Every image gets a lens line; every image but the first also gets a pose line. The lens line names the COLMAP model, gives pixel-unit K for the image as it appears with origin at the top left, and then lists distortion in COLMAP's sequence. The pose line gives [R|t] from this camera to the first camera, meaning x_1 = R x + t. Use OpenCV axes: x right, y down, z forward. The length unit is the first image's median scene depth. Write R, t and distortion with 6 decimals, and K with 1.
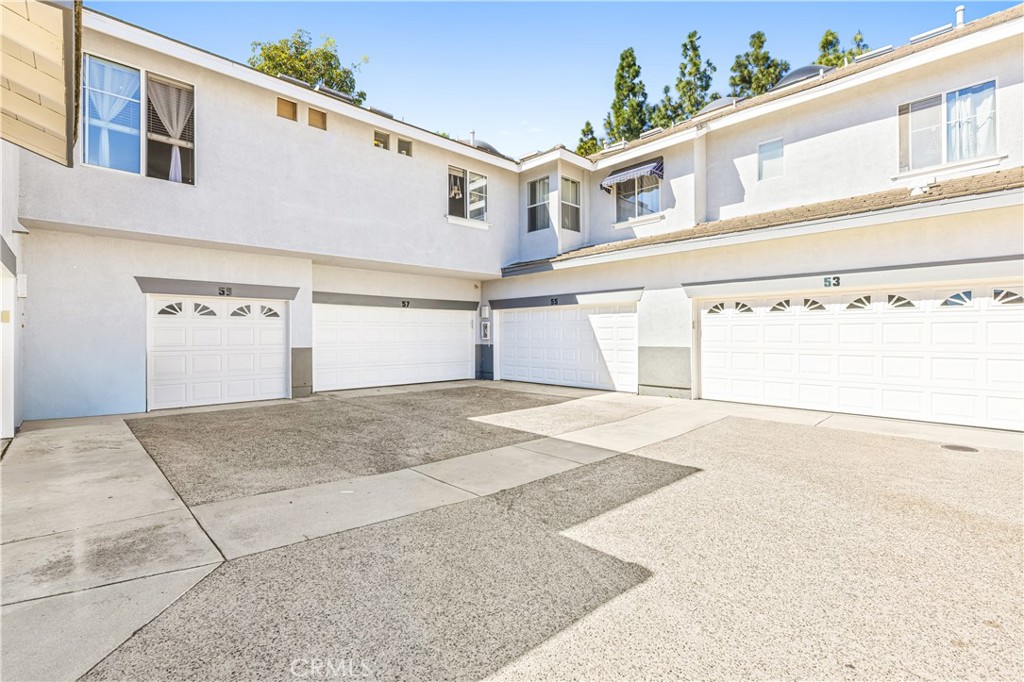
lens RADIAL K [[464.7, 0, 510.1], [0, 464.7, 337.6], [0, 0, 1]] dist [0.000831, 0.000655]
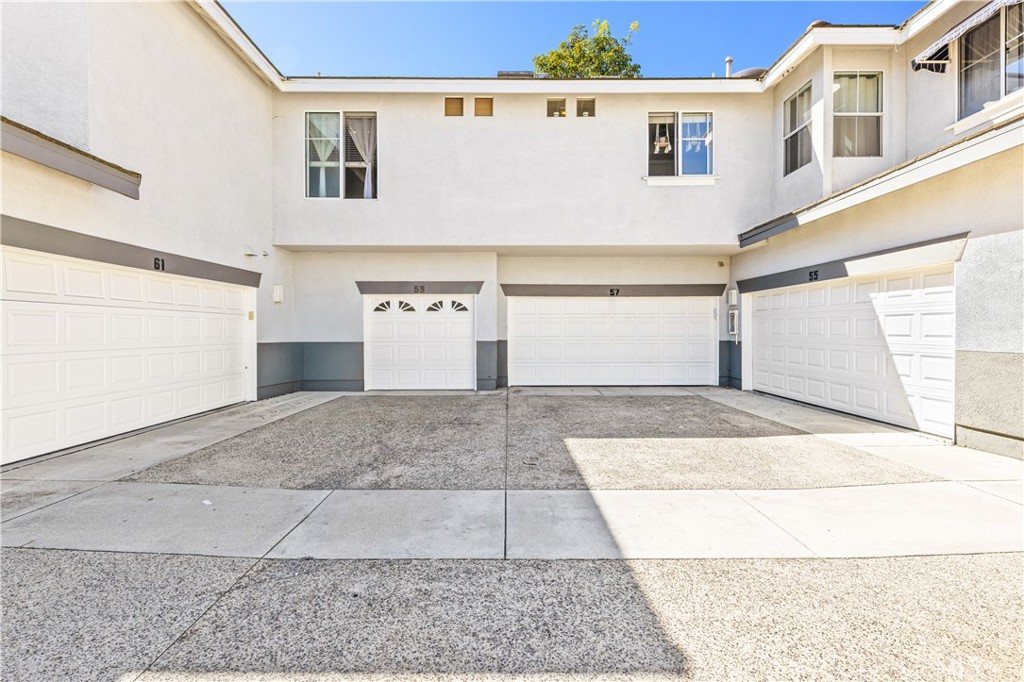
lens RADIAL K [[464.7, 0, 511.2], [0, 464.7, 337.1], [0, 0, 1]] dist [0.000831, 0.000655]
pose [[0.726816, 0.013030, -0.686708, 0.263425], [-0.002765, 0.999867, 0.016045, -0.002465], [0.686826, -0.009763, 0.726756, 0.283462]]
